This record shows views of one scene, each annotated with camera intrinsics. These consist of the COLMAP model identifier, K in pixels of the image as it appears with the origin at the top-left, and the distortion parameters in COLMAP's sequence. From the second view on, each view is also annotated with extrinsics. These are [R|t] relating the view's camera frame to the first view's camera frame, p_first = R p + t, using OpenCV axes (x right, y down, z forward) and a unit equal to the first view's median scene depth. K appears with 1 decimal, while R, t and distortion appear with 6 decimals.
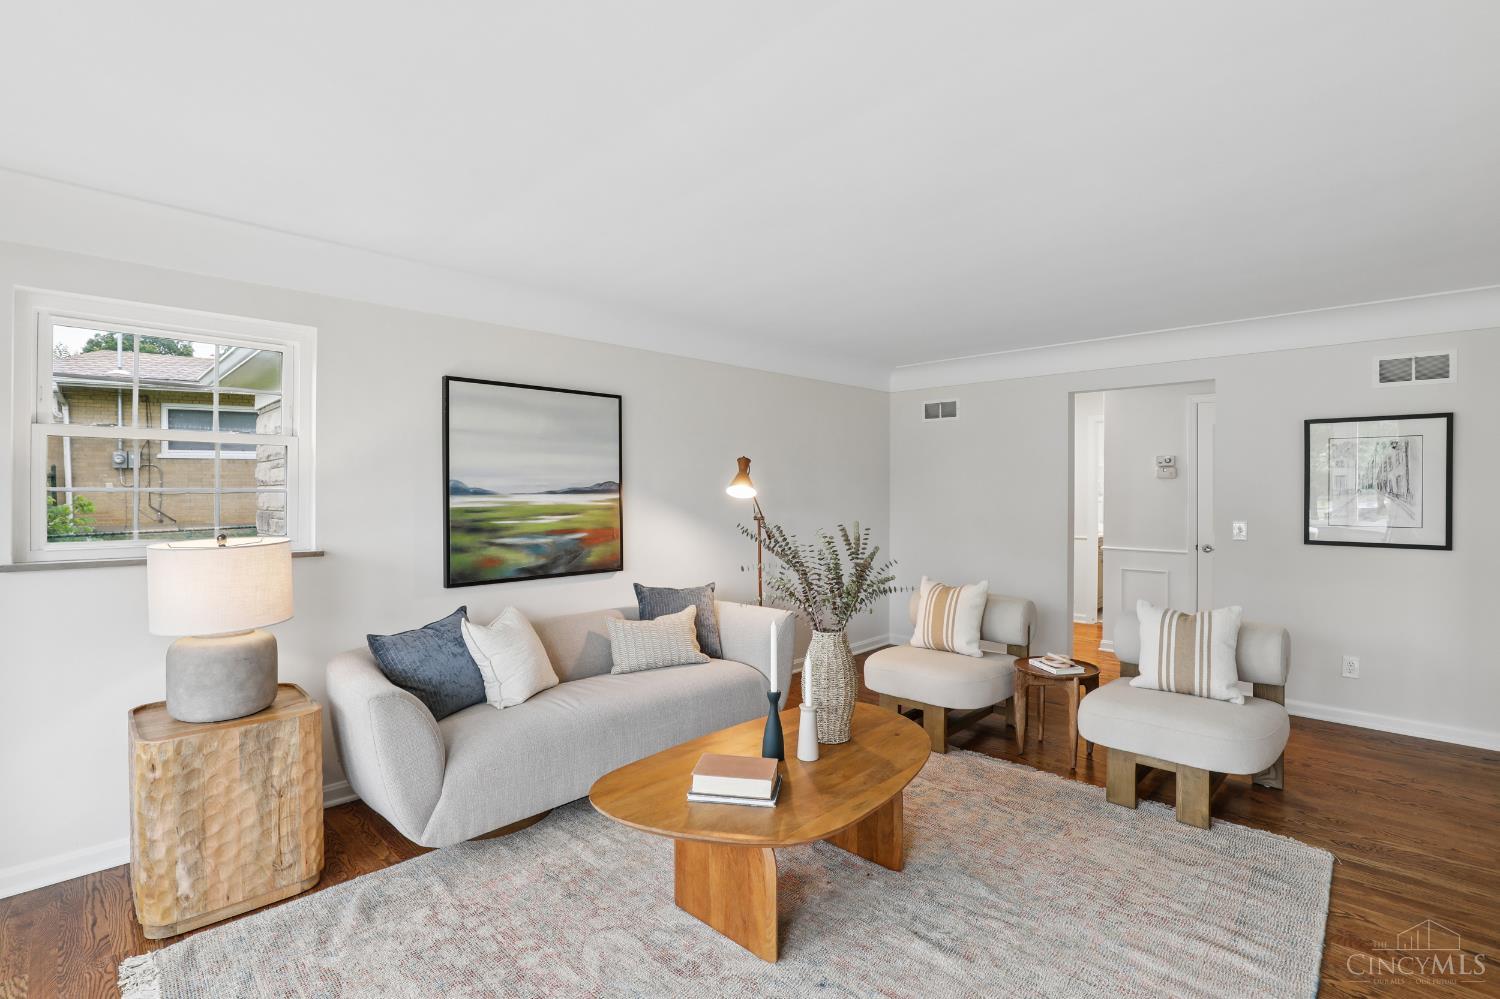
lens RADIAL K [[695.2, 0, 746.7], [0, 695.2, 493.6], [0, 0, 1]] dist [-0.034408, 0.006131]
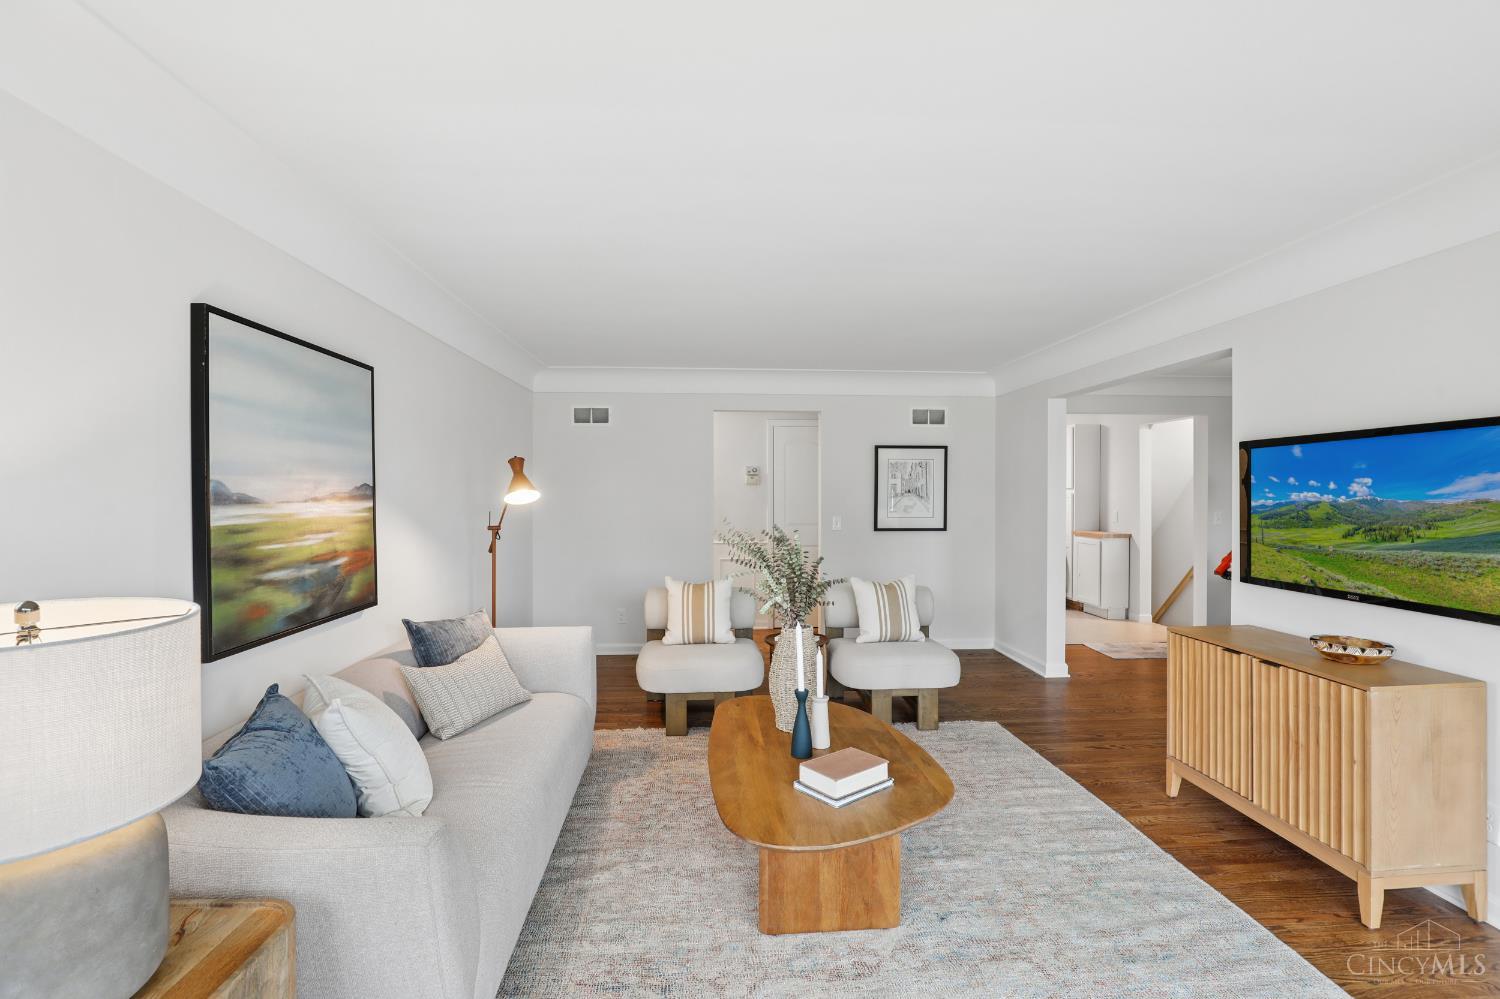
lens RADIAL K [[695.2, 0, 749.9], [0, 695.2, 493.8], [0, 0, 1]] dist [-0.034408, 0.006131]
pose [[0.665387, -0.002018, 0.746496, -0.518015], [0.005039, 0.999986, -0.001788, -0.004229], [-0.746482, 0.004951, 0.665388, 0.243687]]
